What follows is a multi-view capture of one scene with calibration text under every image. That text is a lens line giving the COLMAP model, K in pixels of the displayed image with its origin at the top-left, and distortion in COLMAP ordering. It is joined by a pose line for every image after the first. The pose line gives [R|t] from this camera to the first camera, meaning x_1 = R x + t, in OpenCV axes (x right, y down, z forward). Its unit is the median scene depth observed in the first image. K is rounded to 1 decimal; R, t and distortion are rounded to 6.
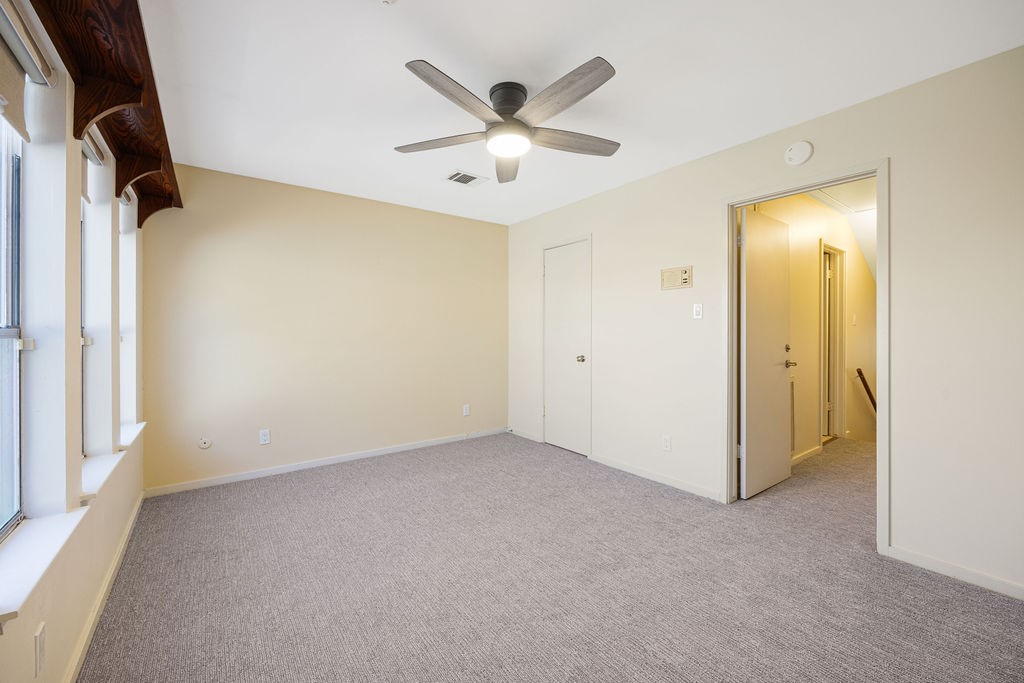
lens RADIAL K [[407.8, 0, 509.0], [0, 407.8, 335.2], [0, 0, 1]] dist [-0.001878, 0.000091]
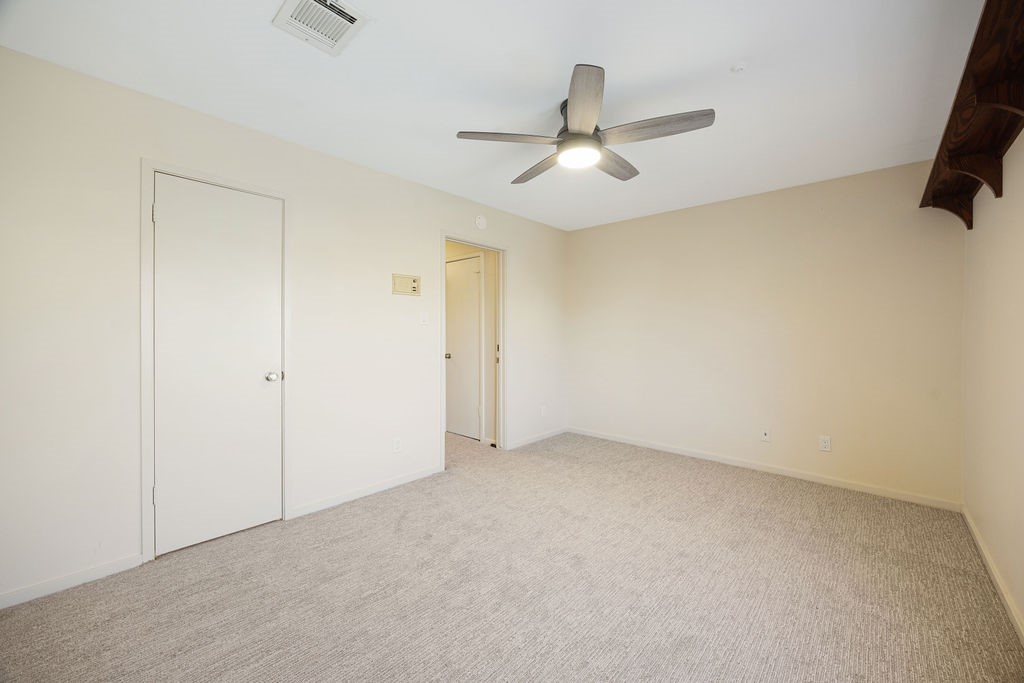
lens RADIAL K [[407.8, 0, 509.1], [0, 407.8, 340.4], [0, 0, 1]] dist [-0.001878, 0.000091]
pose [[-0.189139, -0.017390, 0.981796, -0.687382], [0.006057, 0.999803, 0.018875, -0.014159], [-0.981932, 0.009516, -0.188996, 0.949413]]
